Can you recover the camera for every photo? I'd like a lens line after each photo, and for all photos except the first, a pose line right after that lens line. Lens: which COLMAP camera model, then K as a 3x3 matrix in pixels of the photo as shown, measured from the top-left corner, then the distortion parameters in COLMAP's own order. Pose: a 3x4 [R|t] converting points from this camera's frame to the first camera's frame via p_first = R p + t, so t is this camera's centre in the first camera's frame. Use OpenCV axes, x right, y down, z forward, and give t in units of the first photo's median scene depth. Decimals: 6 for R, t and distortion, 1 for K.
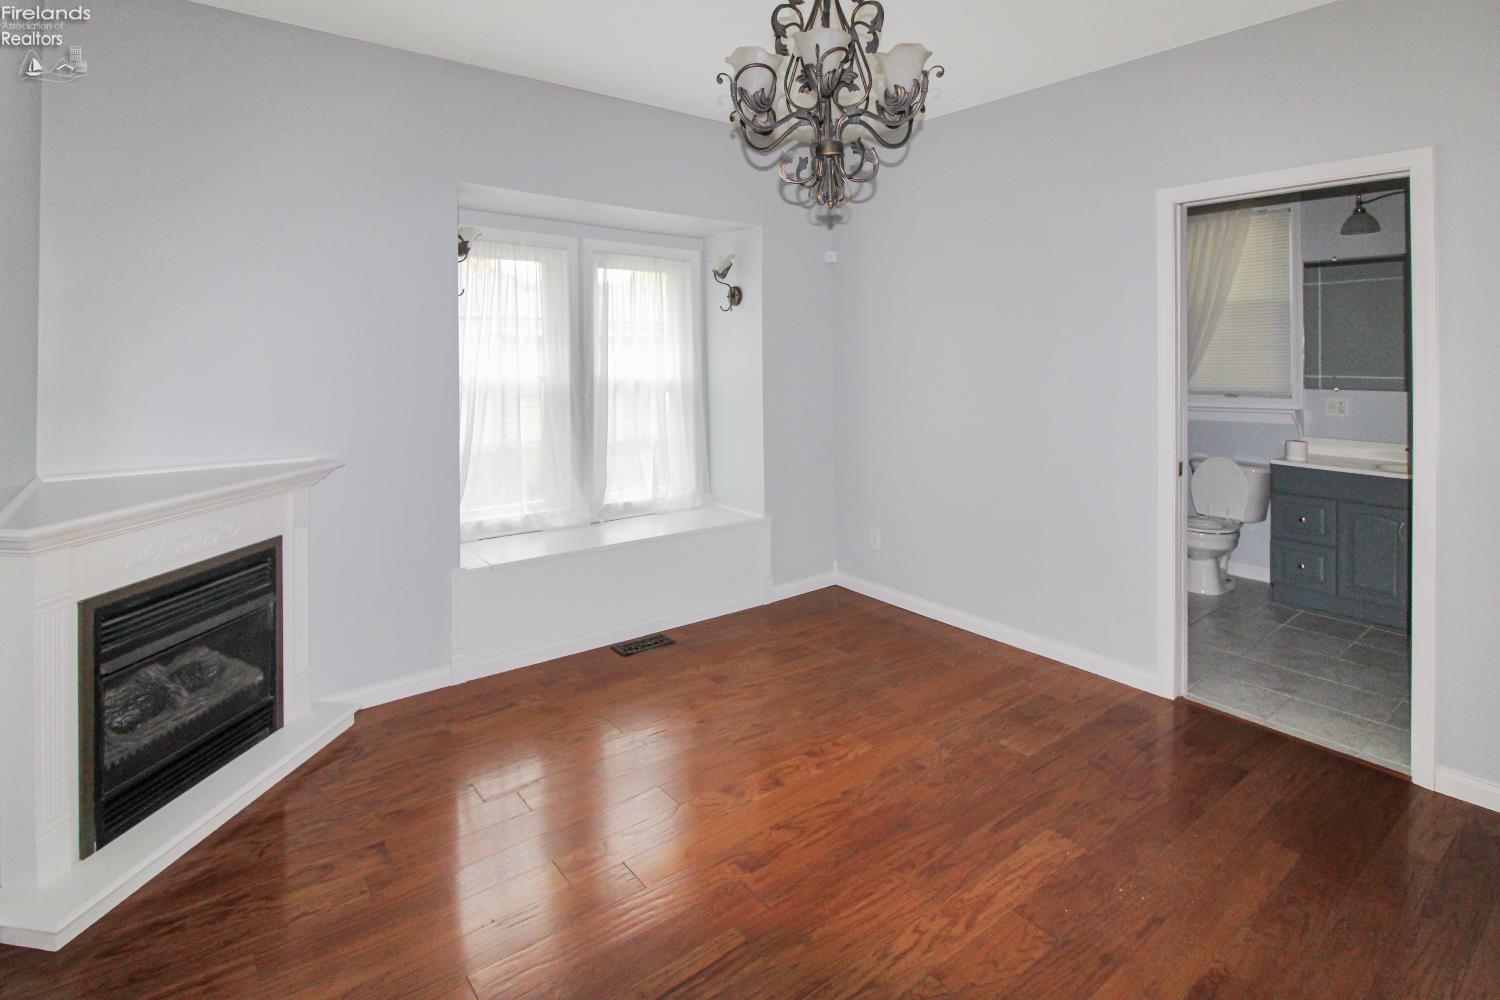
lens RADIAL K [[729.8, 0, 750.0], [0, 729.8, 500.0], [0, 0, 1]] dist [0.001193, -0.021906]
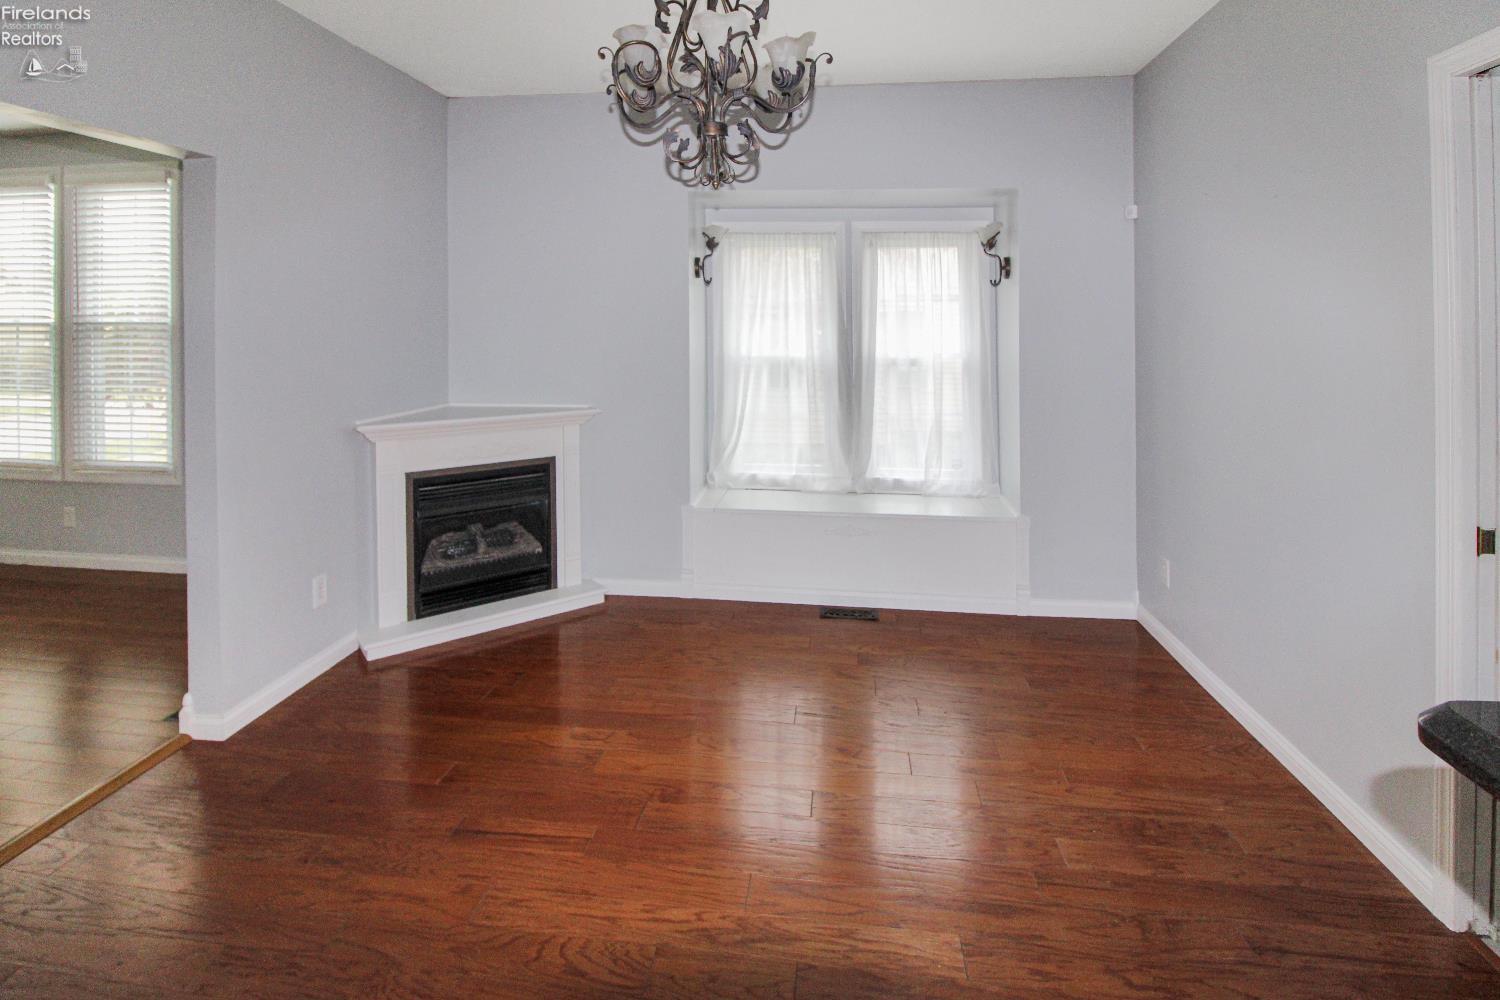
lens RADIAL K [[701.4, 0, 751.1], [0, 701.4, 508.2], [0, 0, 1]] dist [-0.012580, -0.000062]
pose [[0.714836, 0.169457, -0.678450, 0.589371], [-0.139836, 0.985238, 0.098749, -0.041631], [0.685169, 0.024282, 0.727980, 0.242225]]
